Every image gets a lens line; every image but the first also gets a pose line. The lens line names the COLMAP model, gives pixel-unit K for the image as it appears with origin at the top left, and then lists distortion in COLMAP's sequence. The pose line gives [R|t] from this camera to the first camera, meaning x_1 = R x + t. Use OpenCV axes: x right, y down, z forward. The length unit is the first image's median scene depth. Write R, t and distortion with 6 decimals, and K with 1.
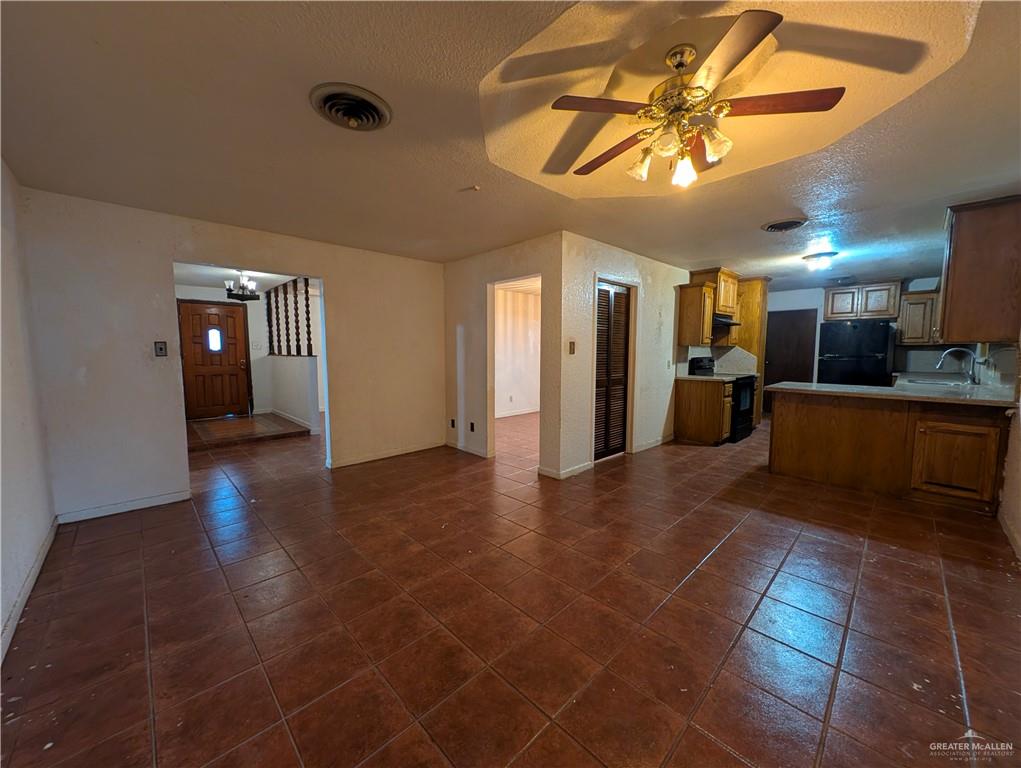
lens RADIAL K [[383.0, 0, 508.4], [0, 383.0, 384.3], [0, 0, 1]] dist [-0.002856, -0.000464]
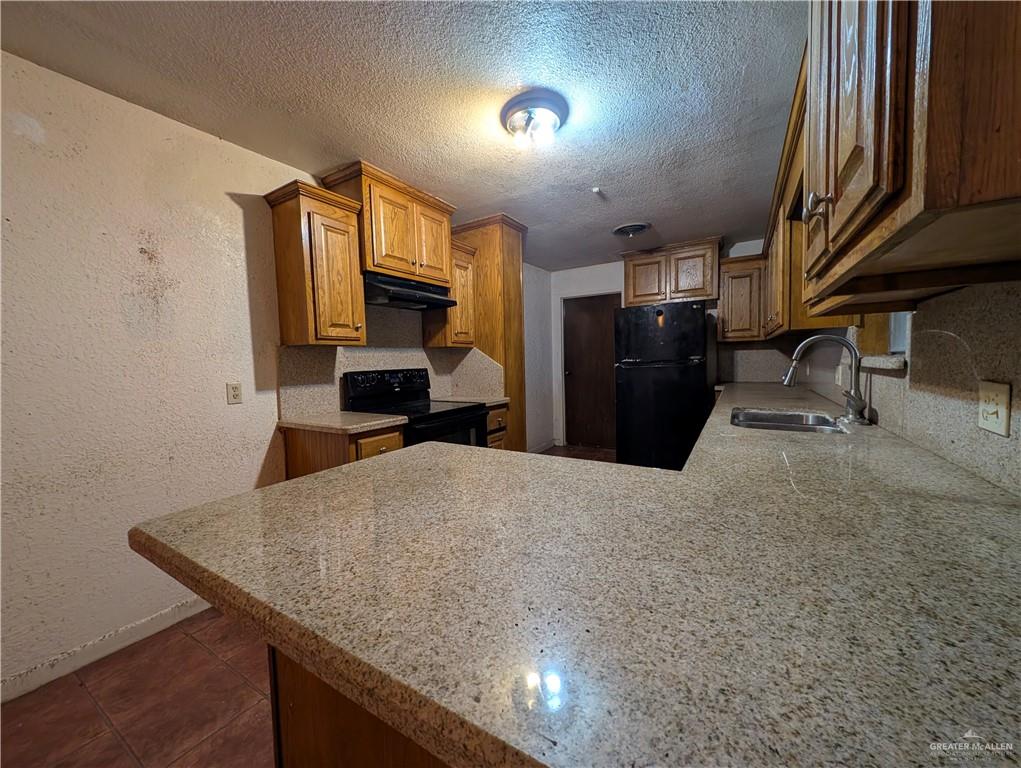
lens RADIAL K [[383.0, 0, 505.8], [0, 383.0, 388.5], [0, 0, 1]] dist [-0.002856, -0.000464]
pose [[0.967066, -0.040459, 0.251290, 0.514158], [0.045819, 0.998829, -0.015512, -0.031592], [-0.250368, 0.026514, 0.967788, 0.475924]]
